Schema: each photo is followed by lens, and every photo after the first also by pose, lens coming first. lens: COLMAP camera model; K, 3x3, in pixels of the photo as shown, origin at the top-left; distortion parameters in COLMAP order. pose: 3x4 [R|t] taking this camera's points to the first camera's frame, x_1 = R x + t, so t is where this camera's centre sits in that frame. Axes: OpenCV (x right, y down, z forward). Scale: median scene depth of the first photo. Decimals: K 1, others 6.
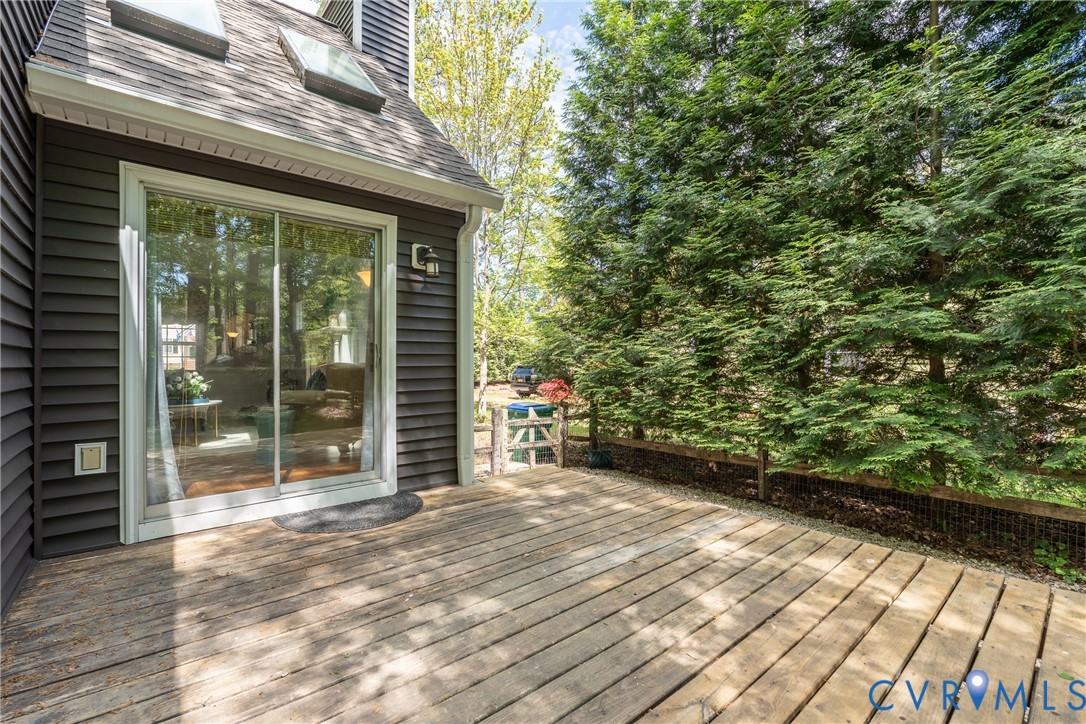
lens RADIAL K [[484.2, 0, 543.0], [0, 484.2, 362.0], [0, 0, 1]] dist [-0.001971, -0.000122]
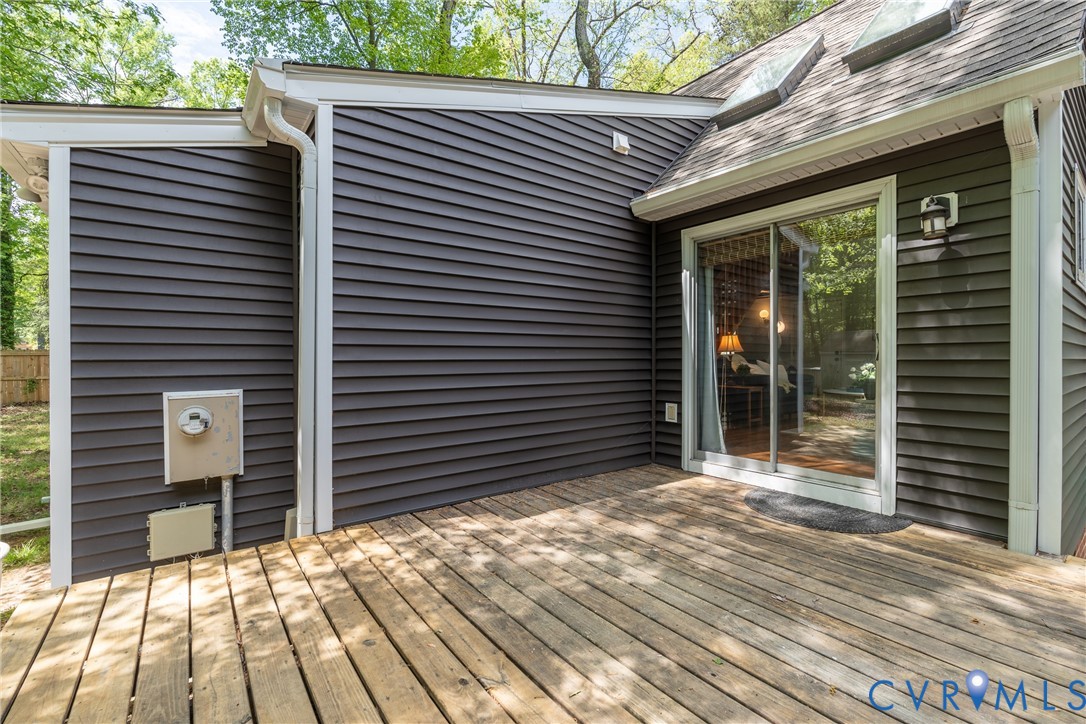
lens RADIAL K [[484.2, 0, 543.0], [0, 484.2, 362.0], [0, 0, 1]] dist [-0.001971, -0.000122]
pose [[-0.074402, 0.012916, -0.997145, 0.761404], [0.007027, 0.999898, 0.012428, -0.002640], [0.997204, -0.006082, -0.074485, 0.653692]]
